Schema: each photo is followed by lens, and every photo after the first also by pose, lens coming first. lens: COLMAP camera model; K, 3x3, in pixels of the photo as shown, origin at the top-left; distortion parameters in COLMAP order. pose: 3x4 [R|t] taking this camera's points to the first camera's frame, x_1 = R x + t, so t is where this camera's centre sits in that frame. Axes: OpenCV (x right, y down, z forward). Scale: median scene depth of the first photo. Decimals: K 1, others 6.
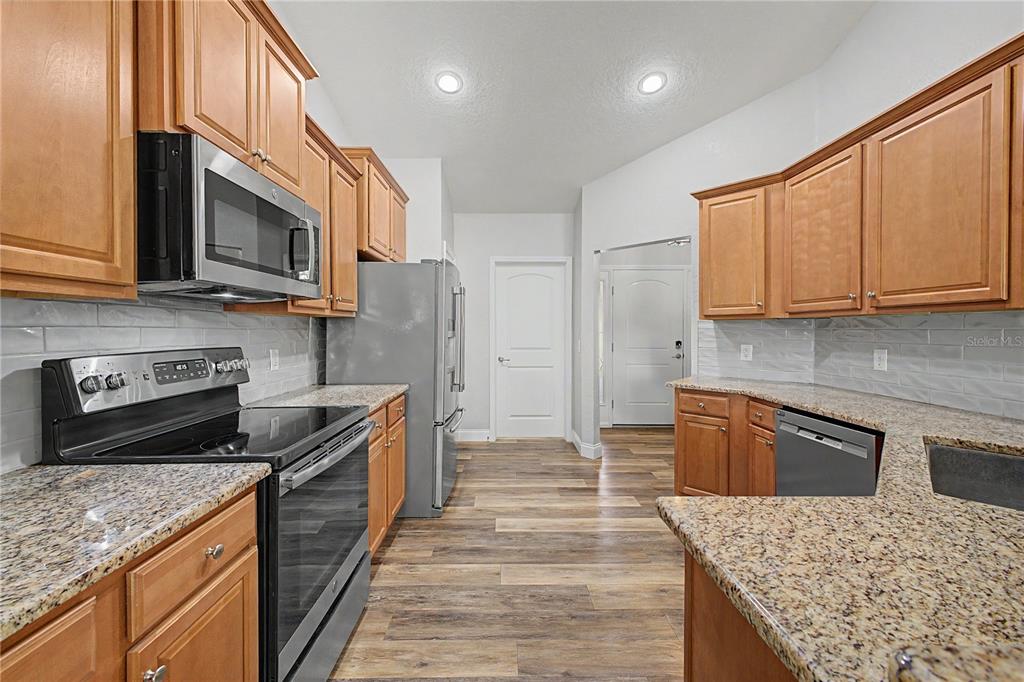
lens RADIAL K [[413.8, 0, 517.8], [0, 413.8, 329.0], [0, 0, 1]] dist [0.002872, -0.000021]
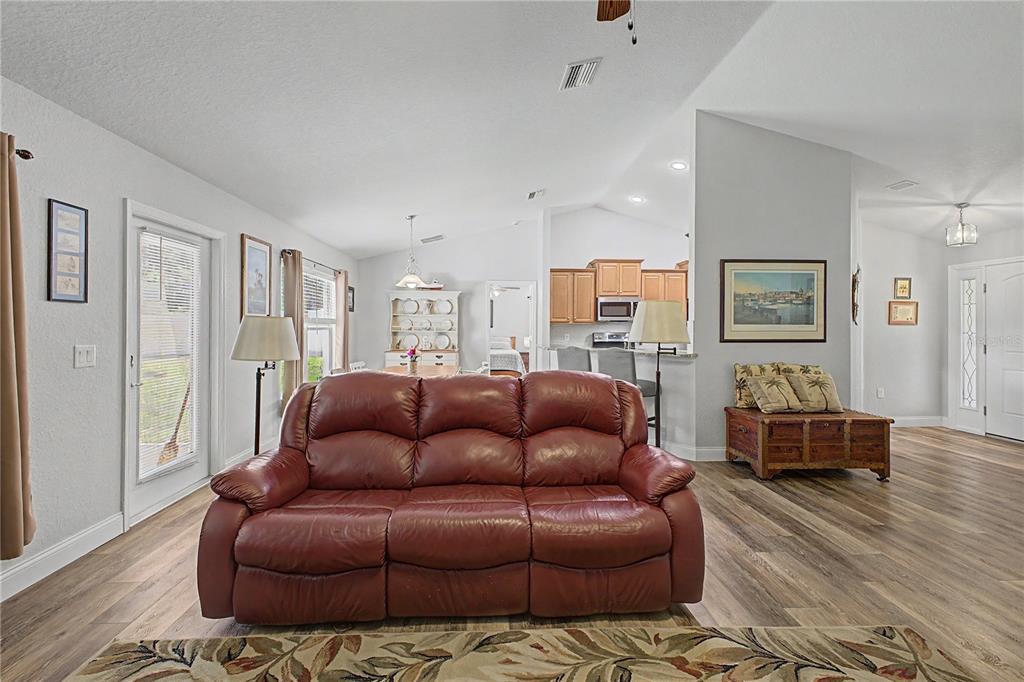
lens RADIAL K [[413.8, 0, 517.8], [0, 413.8, 329.0], [0, 0, 1]] dist [0.002872, -0.000021]
pose [[0.039870, 0.001928, -0.999203, 2.706903], [0.000427, 0.999998, 0.001947, 0.000204], [0.999205, -0.000505, 0.039869, -0.238657]]
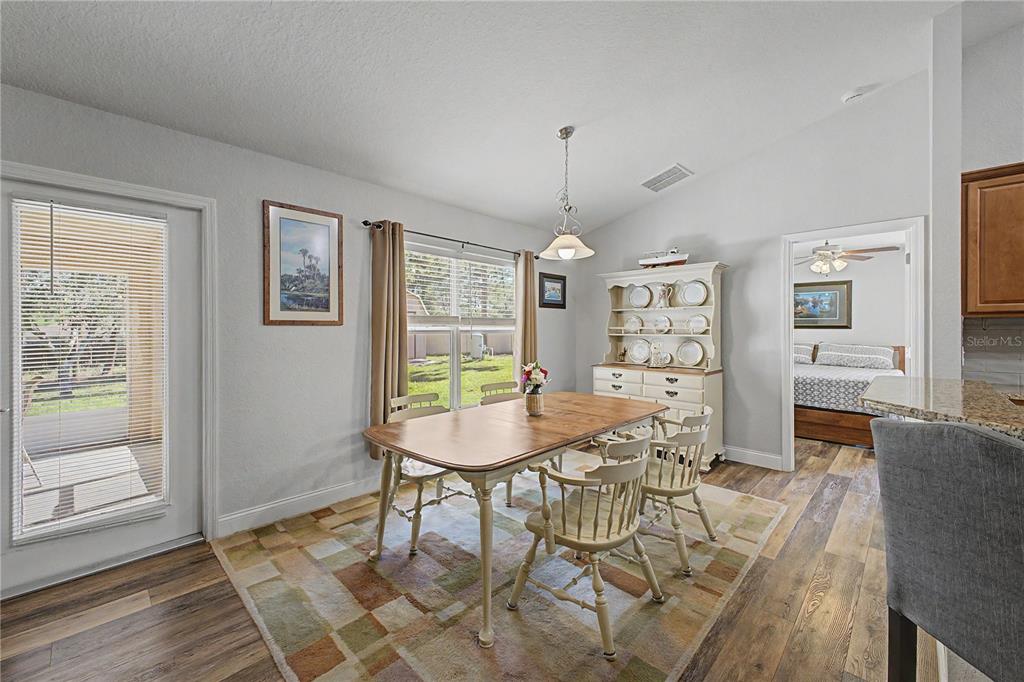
lens RADIAL K [[409.4, 0, 512.2], [0, 409.4, 326.0], [0, 0, 1]] dist [0.027482, -0.014211]
pose [[-0.717837, -0.005964, -0.696186, 1.350984], [0.002488, 0.999935, -0.011131, -0.000256], [0.696207, -0.009722, -0.717775, 0.069806]]
